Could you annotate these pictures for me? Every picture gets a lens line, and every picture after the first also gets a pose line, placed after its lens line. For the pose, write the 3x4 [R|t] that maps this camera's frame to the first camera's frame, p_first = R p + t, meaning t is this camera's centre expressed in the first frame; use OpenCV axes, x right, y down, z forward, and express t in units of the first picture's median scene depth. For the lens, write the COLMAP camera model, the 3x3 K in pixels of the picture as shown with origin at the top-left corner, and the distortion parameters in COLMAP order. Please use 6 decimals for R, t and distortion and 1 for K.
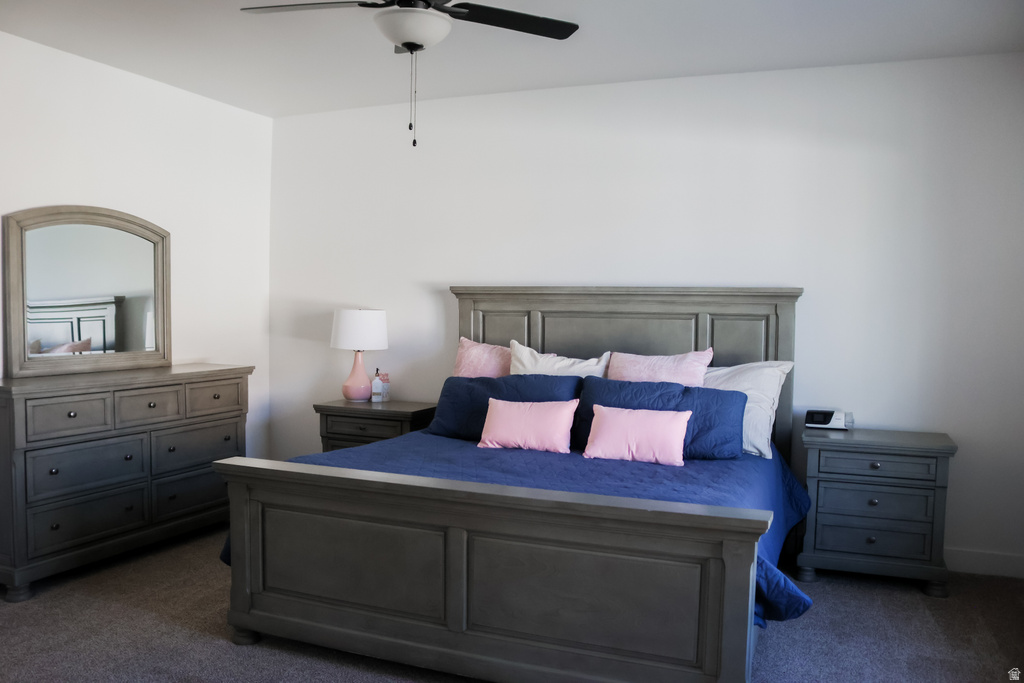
lens RADIAL K [[817.9, 0, 512.0], [0, 817.9, 341.5], [0, 0, 1]] dist [-0.144589, 0.087237]
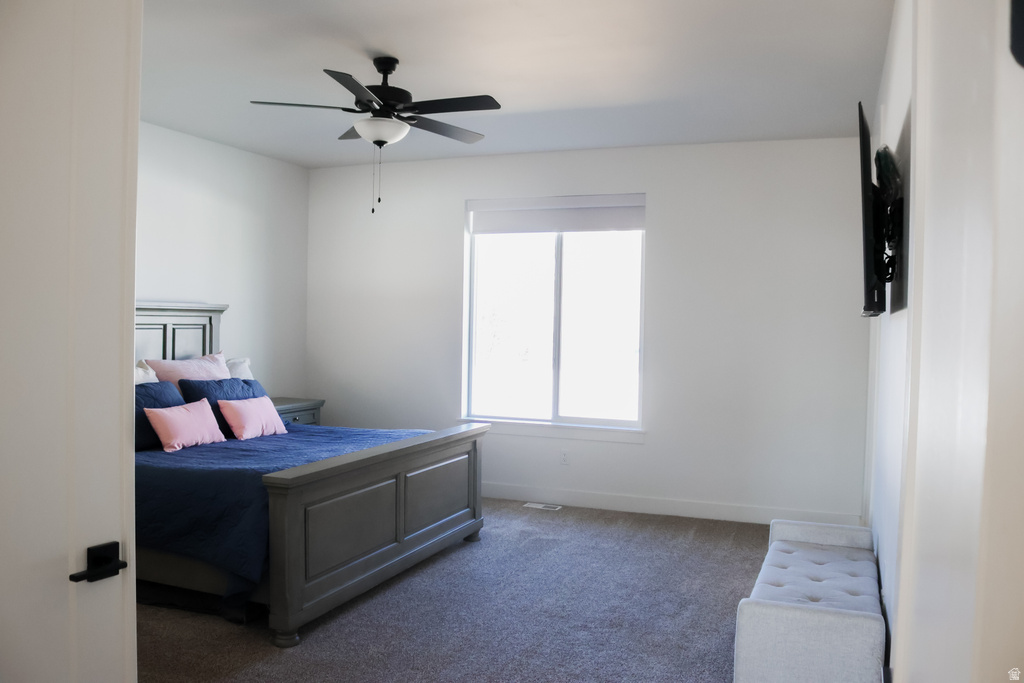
lens RADIAL K [[817.9, 0, 512.0], [0, 817.9, 341.5], [0, 0, 1]] dist [-0.144589, 0.087237]
pose [[-0.024089, -0.037565, 0.999004, -1.038050], [0.023356, 0.999000, 0.038128, -0.044446], [-0.999437, 0.024251, -0.023187, 0.535048]]
